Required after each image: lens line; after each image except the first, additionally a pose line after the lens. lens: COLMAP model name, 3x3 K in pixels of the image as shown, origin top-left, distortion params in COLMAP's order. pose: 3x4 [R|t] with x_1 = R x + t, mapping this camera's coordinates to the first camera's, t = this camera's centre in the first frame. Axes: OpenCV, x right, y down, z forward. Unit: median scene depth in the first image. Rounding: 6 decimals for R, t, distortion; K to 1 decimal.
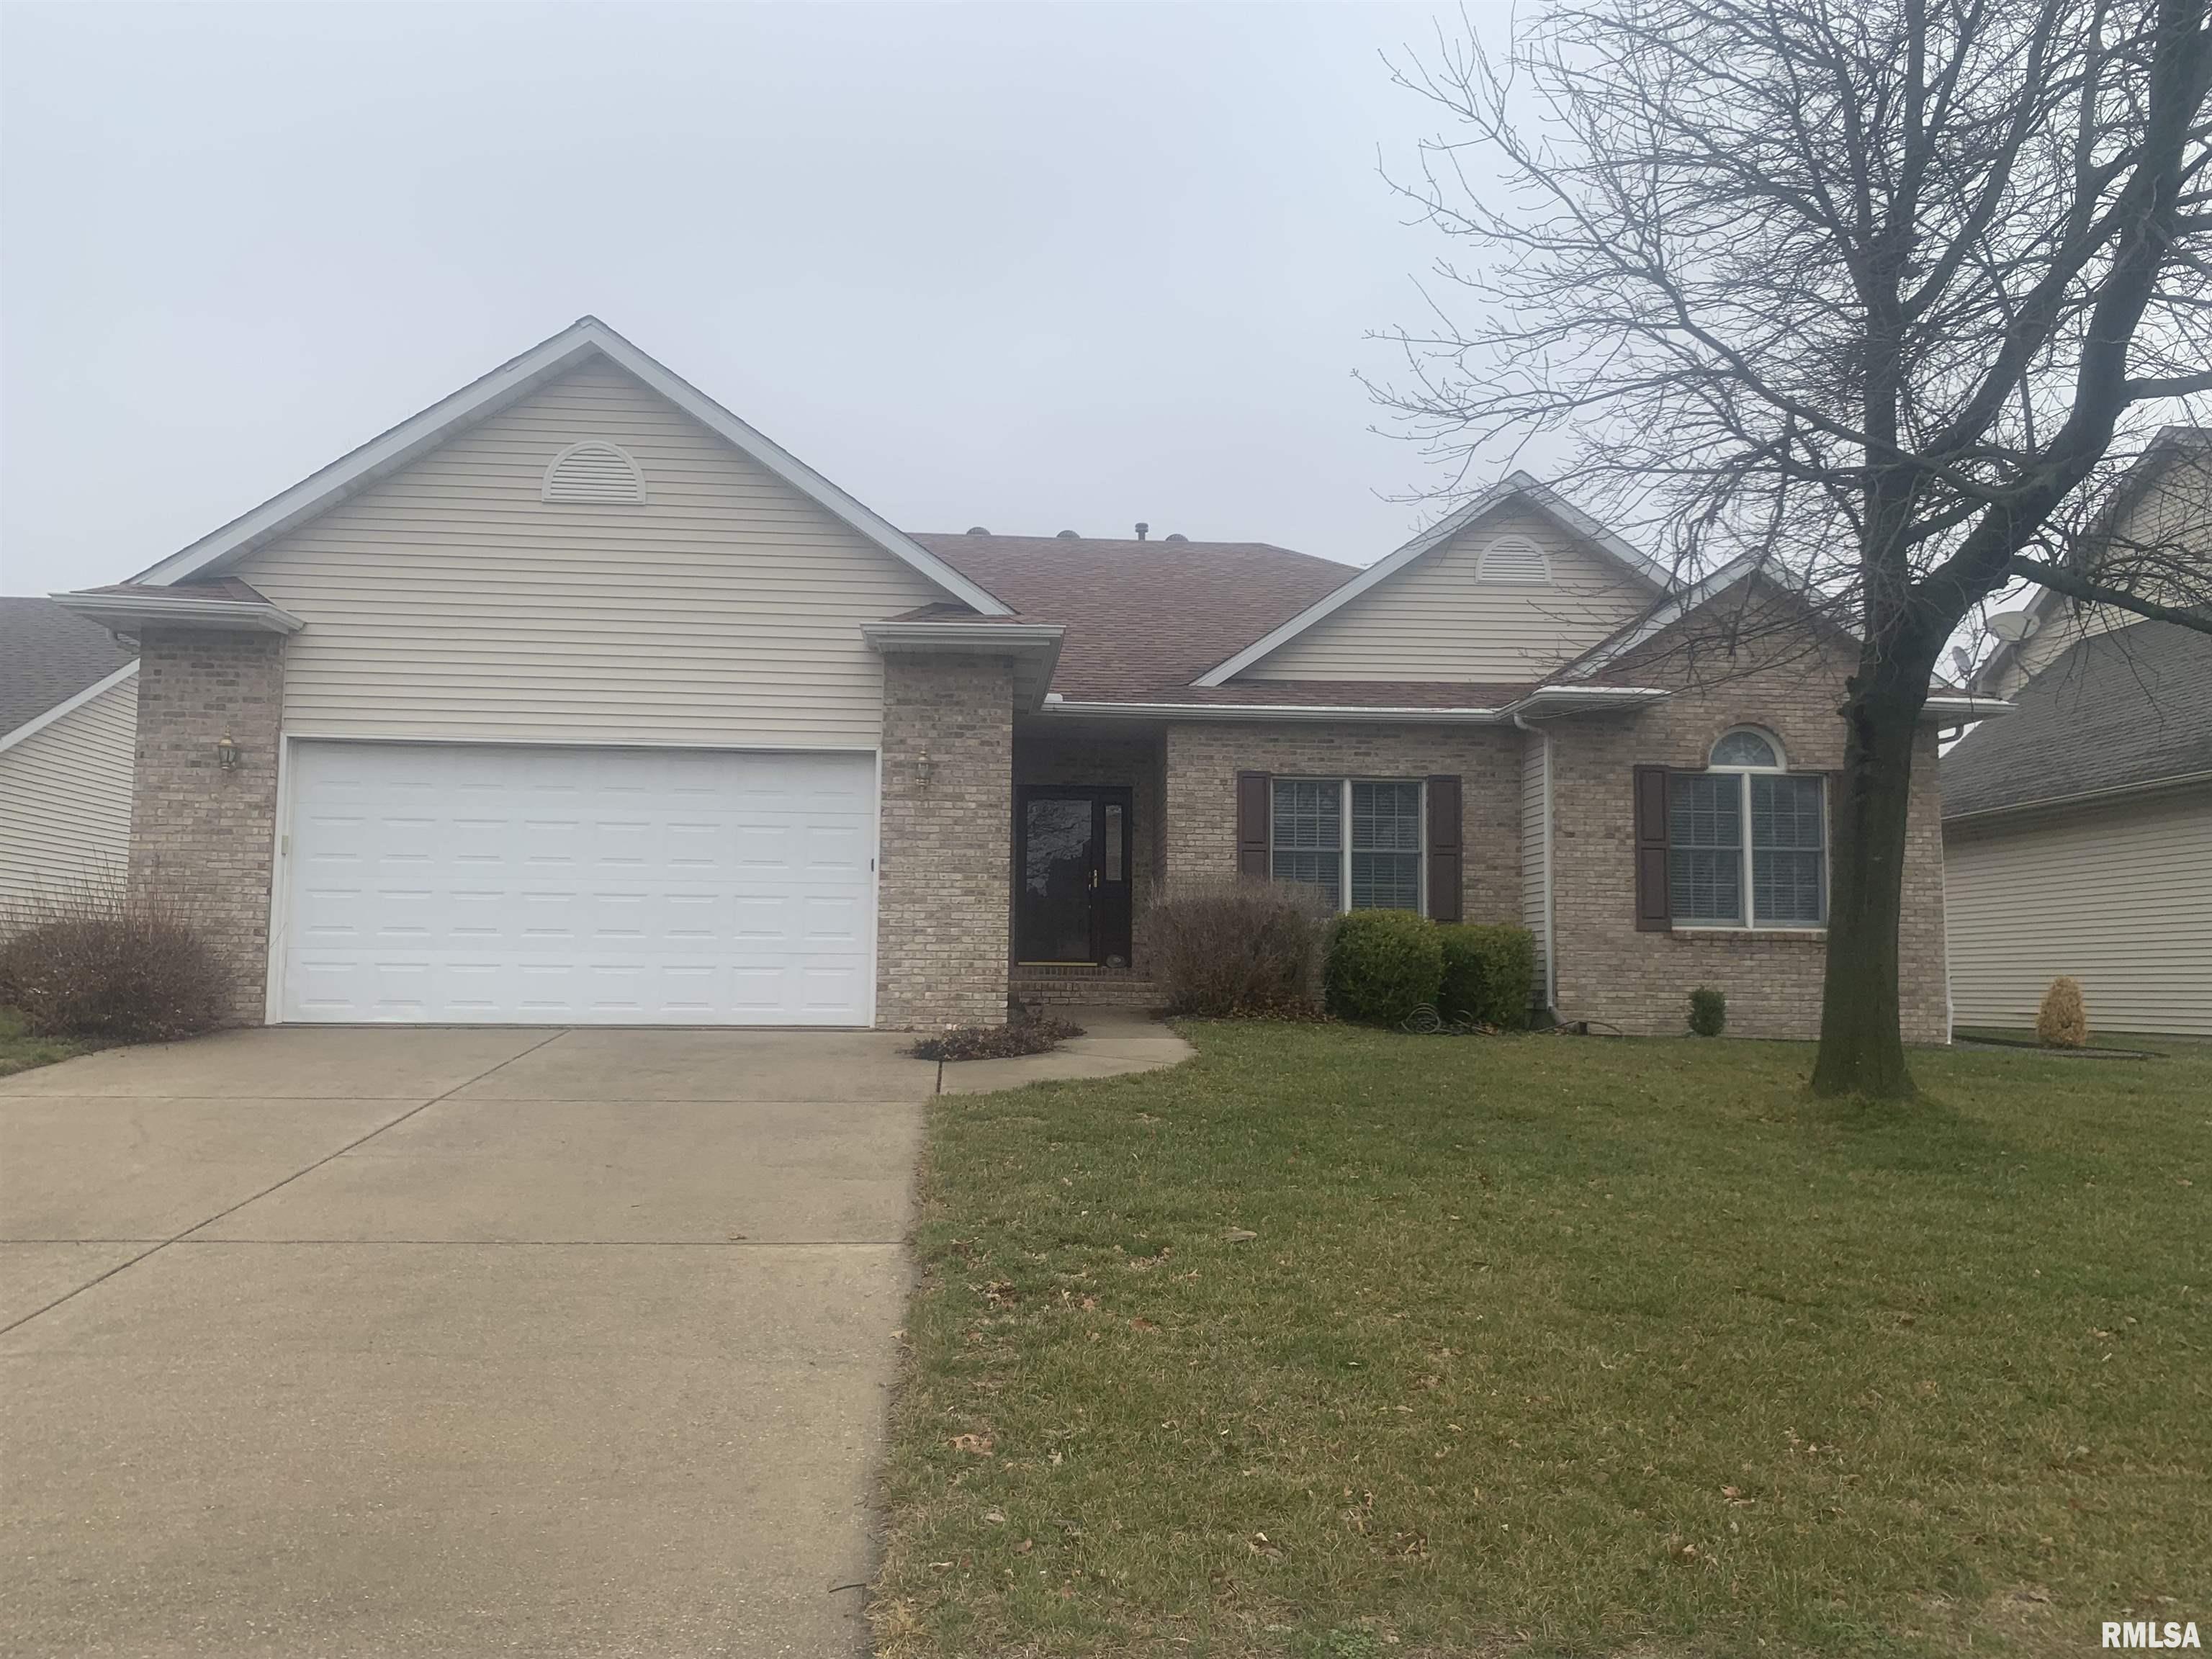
lens RADIAL K [[1717.8, 0, 1116.1], [0, 1717.8, 844.7], [0, 0, 1]] dist [0.073895, -0.119396]
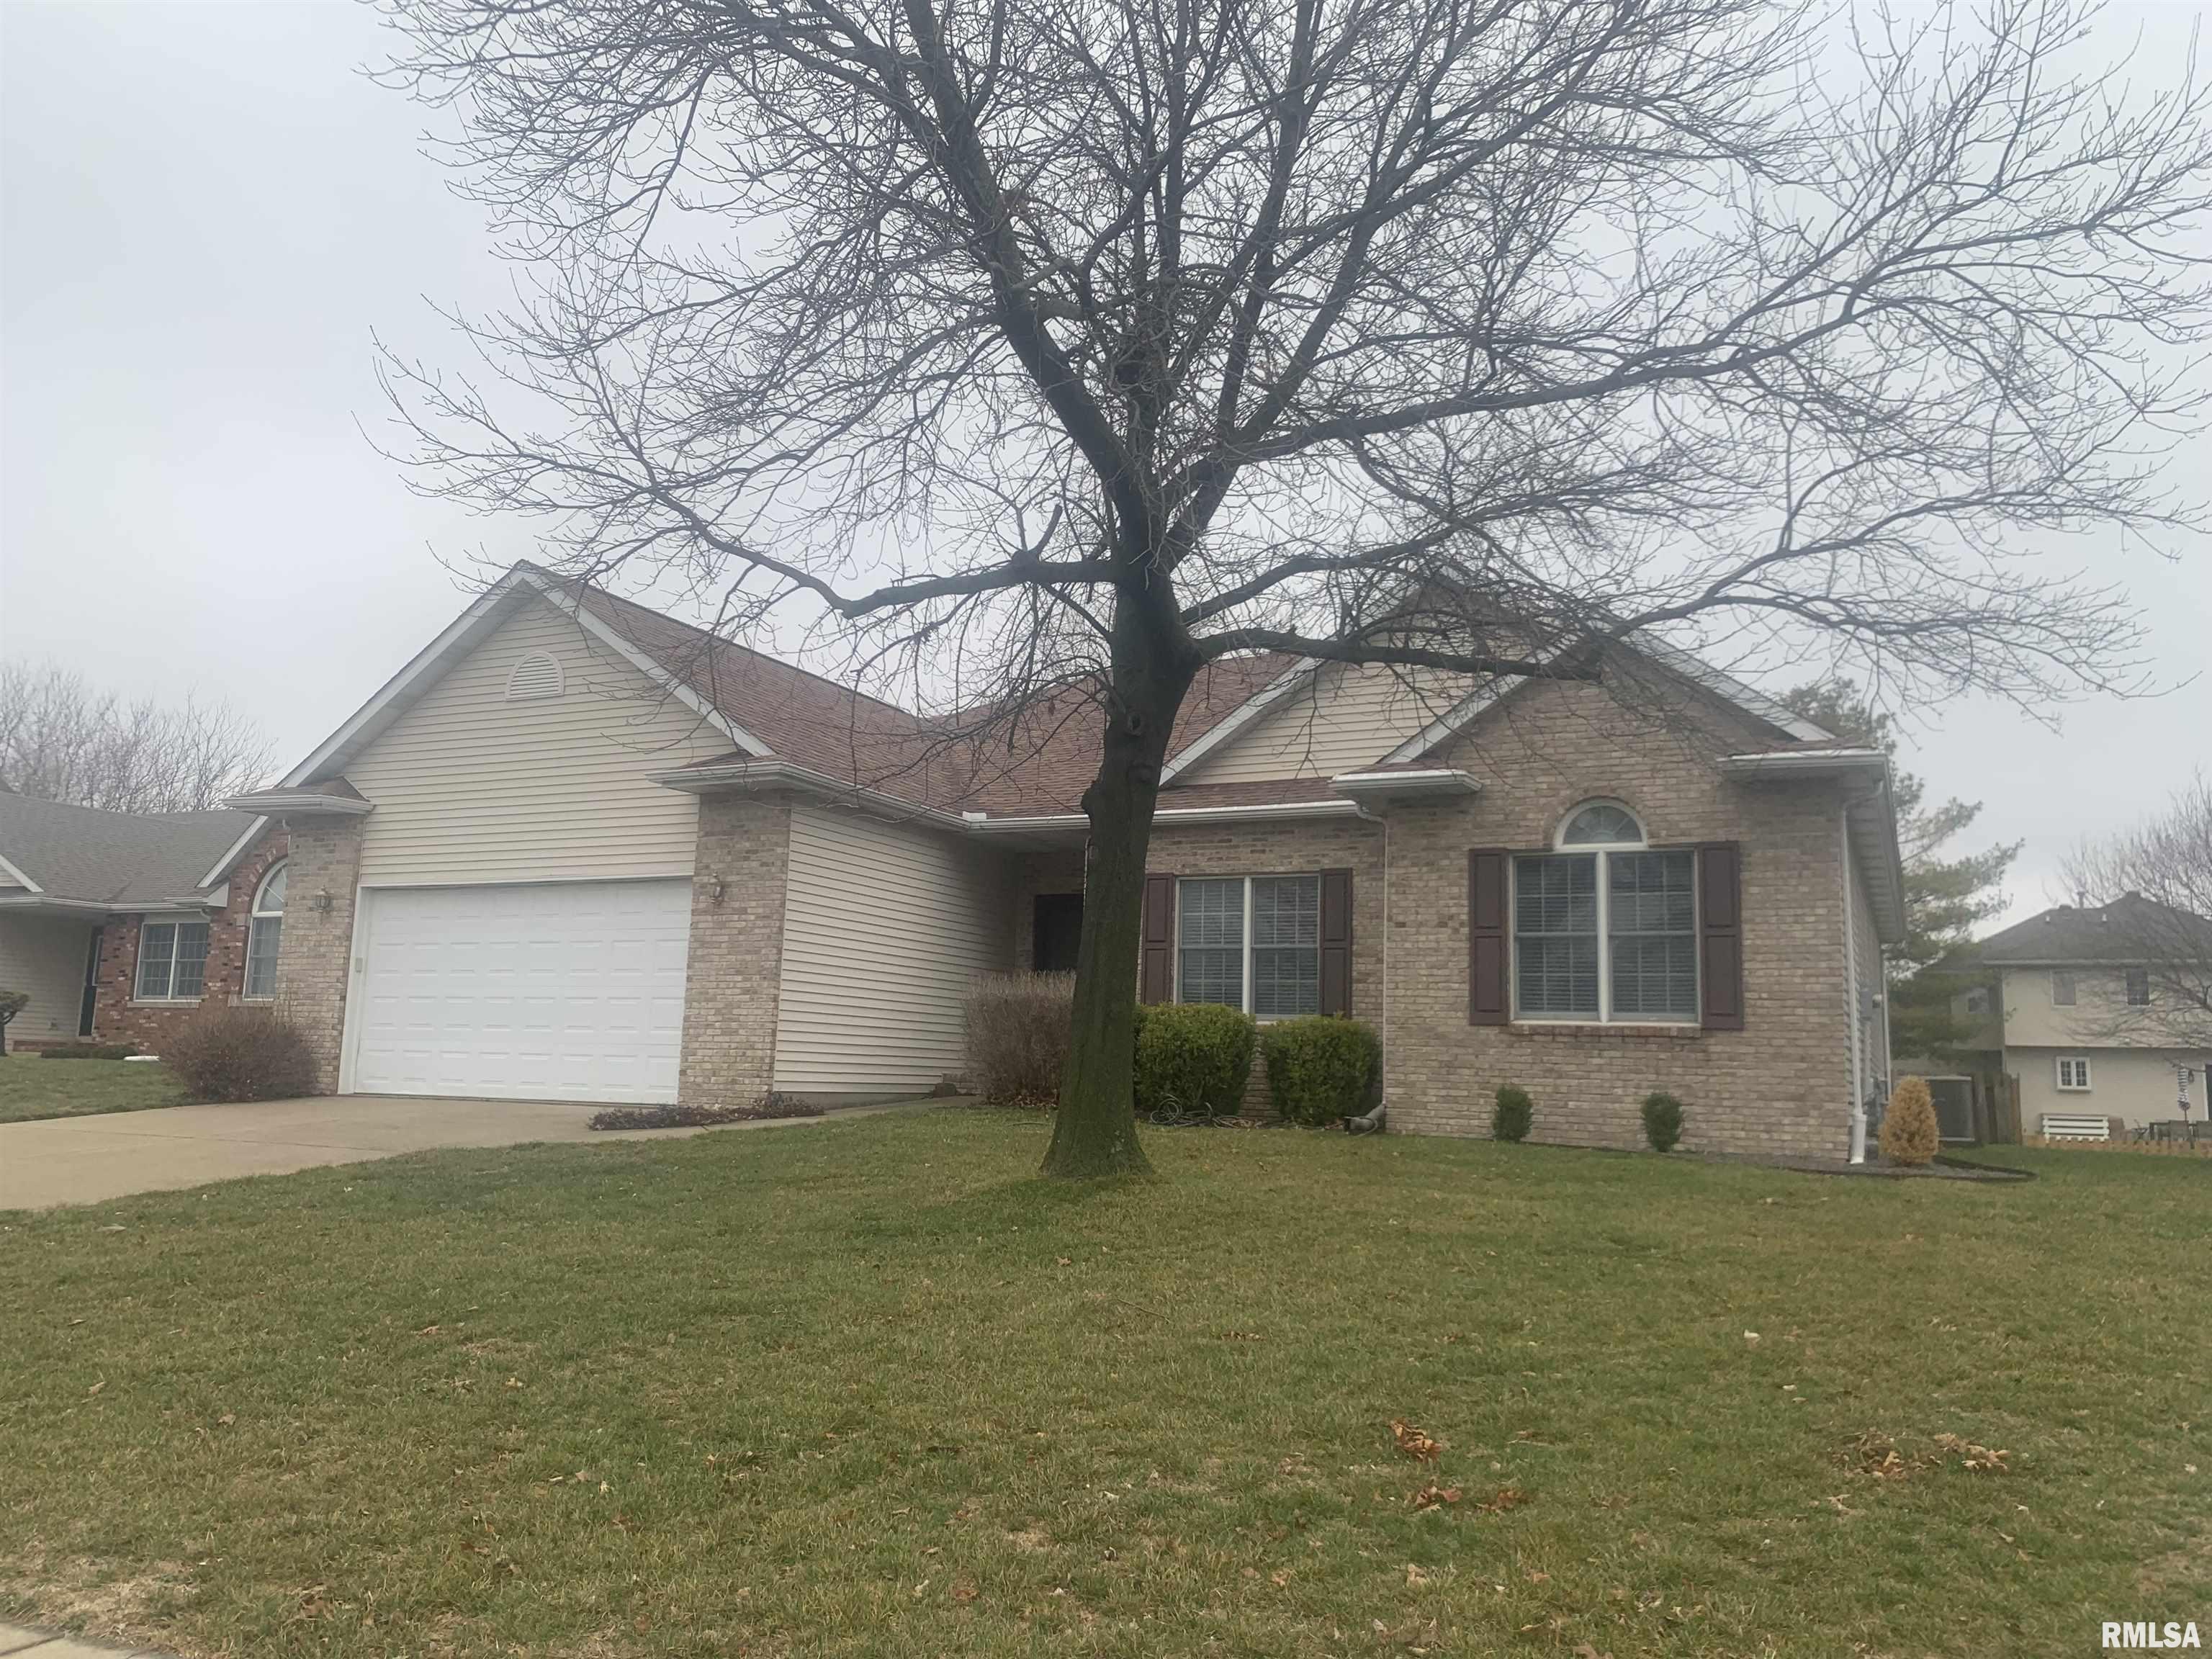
lens RADIAL K [[1717.8, 0, 1123.0], [0, 1717.8, 821.4], [0, 0, 1]] dist [0.073895, -0.119396]
pose [[0.857891, -0.063776, -0.509858, 0.743979], [0.022574, 0.995987, -0.086601, 0.019503], [0.513335, 0.062784, 0.855888, 0.112233]]
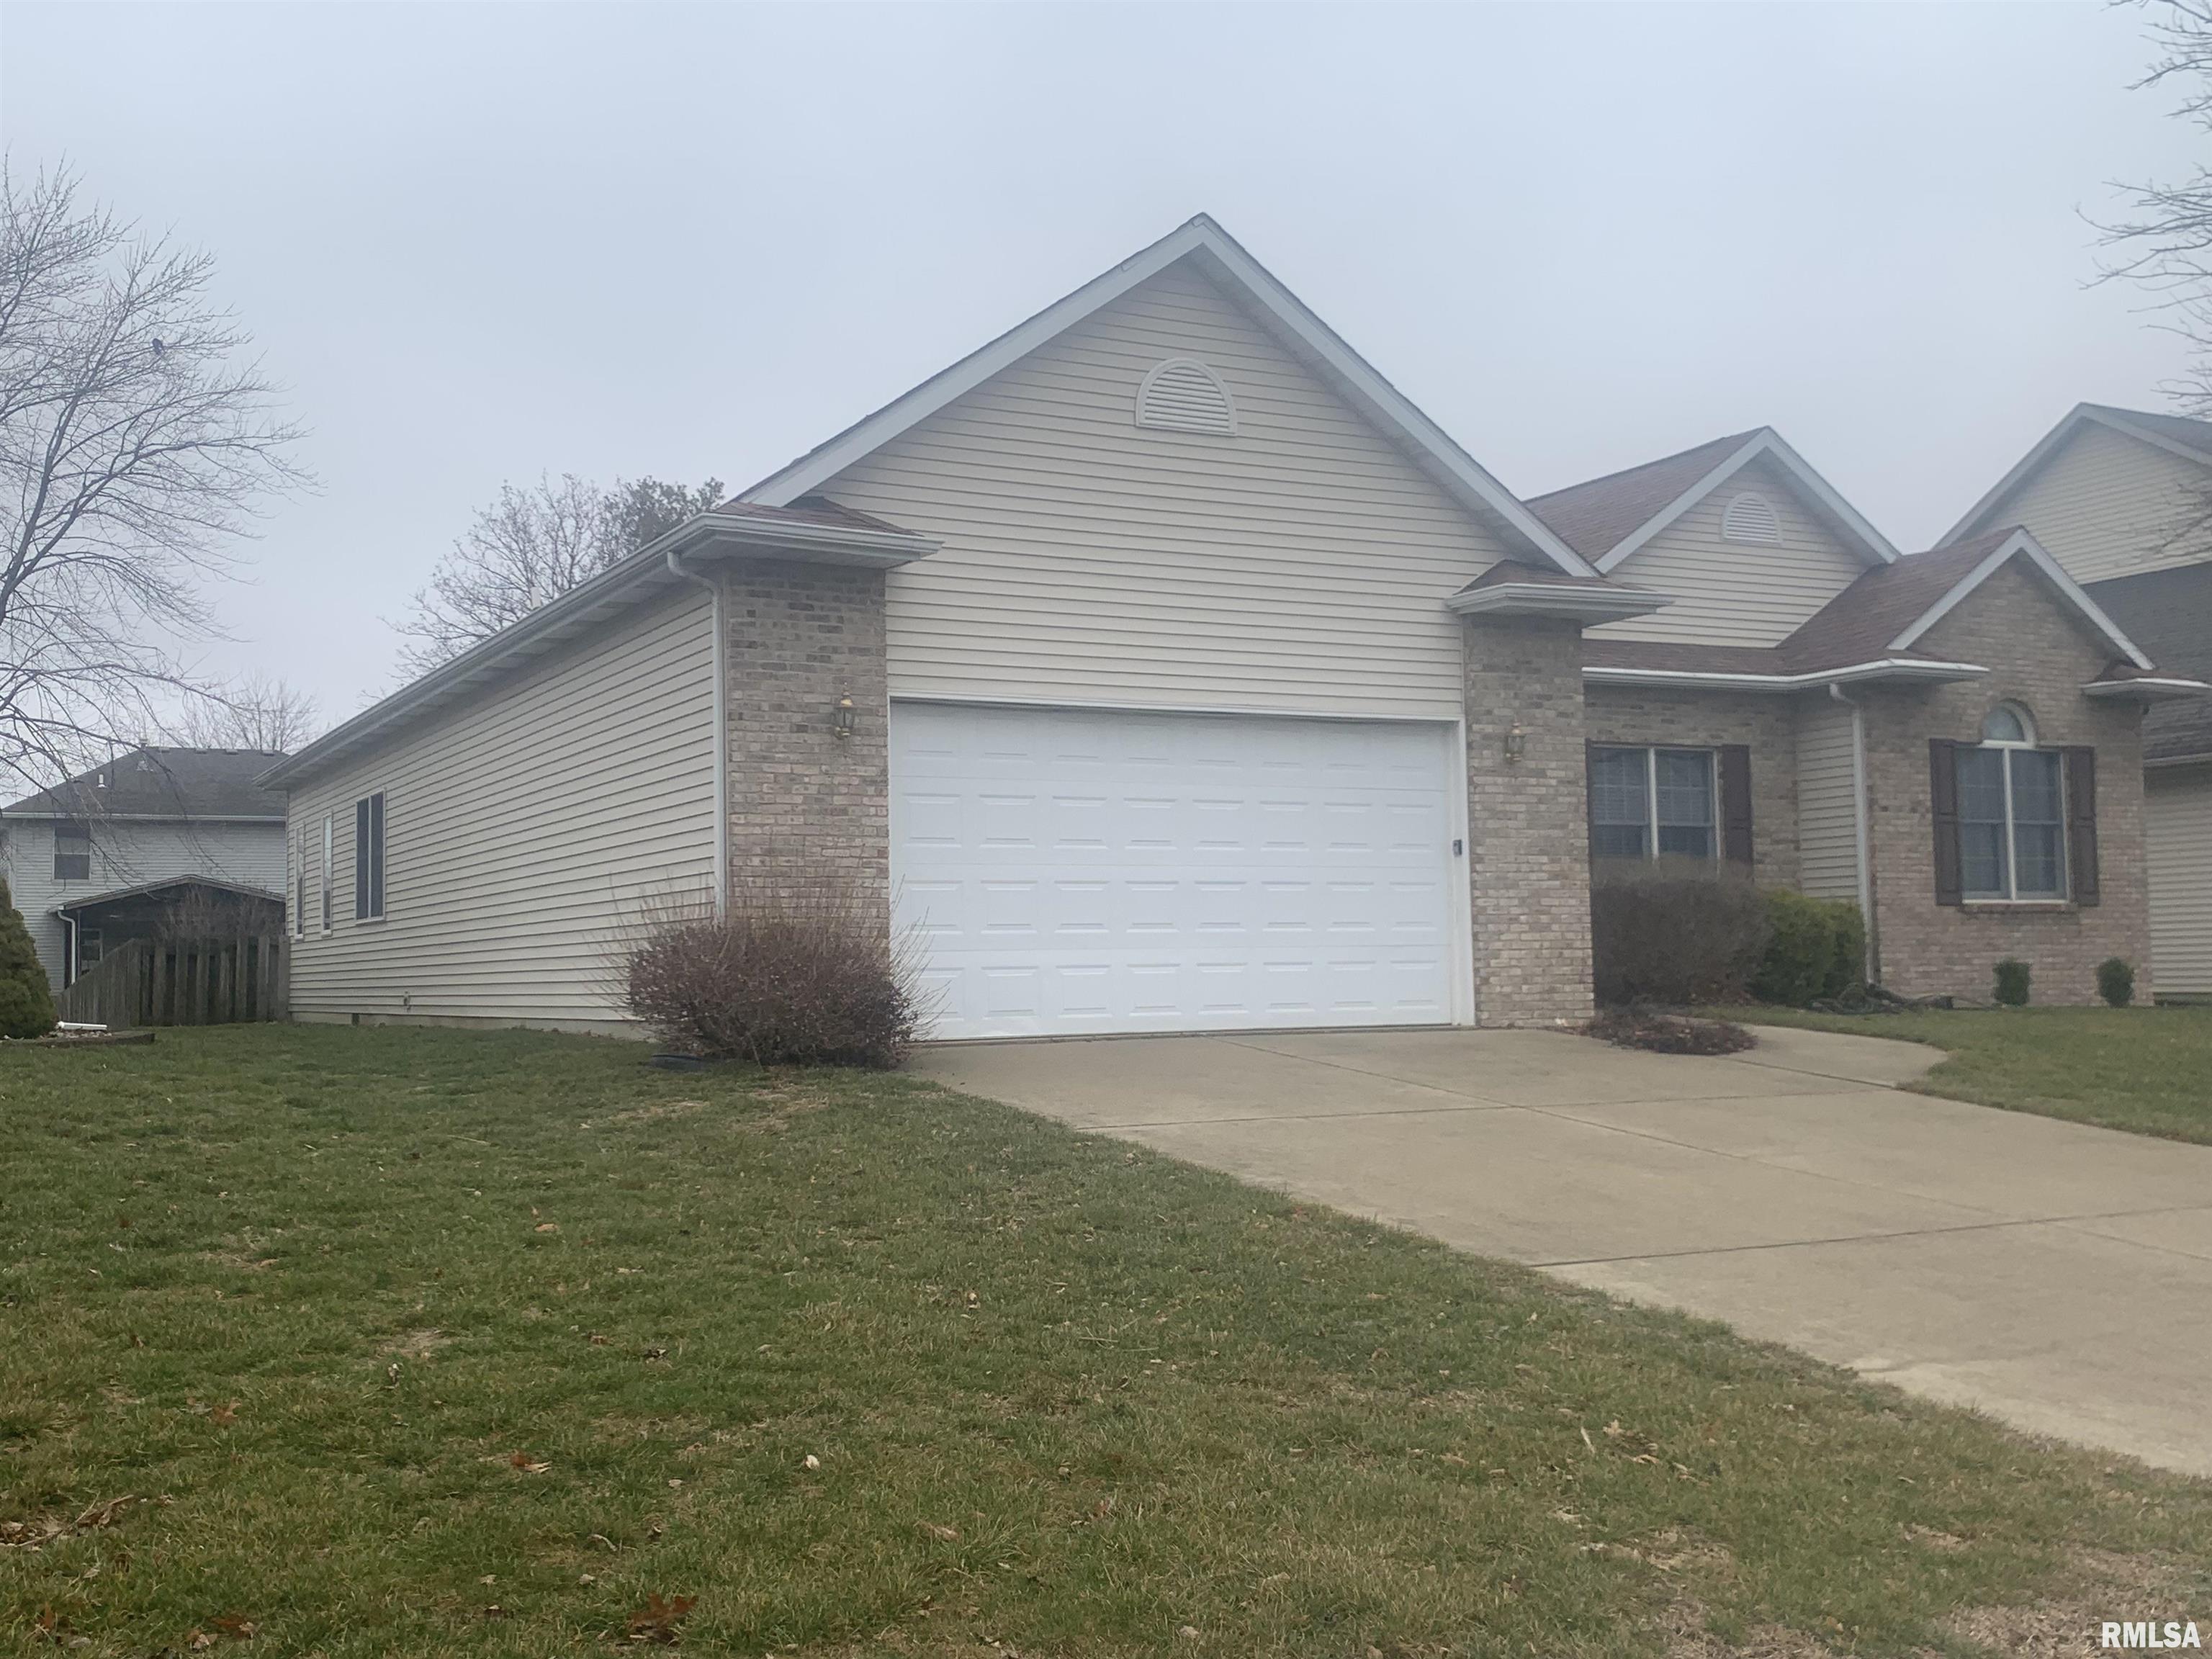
lens RADIAL K [[2265.1, 0, 1100.7], [0, 2265.1, 833.8], [0, 0, 1]] dist [0.020037, 0.000000]
pose [[0.922562, -0.003161, 0.385835, -0.778587], [-0.005146, 0.999777, 0.020495, -0.018902], [-0.385814, -0.020893, 0.922340, -0.031267]]
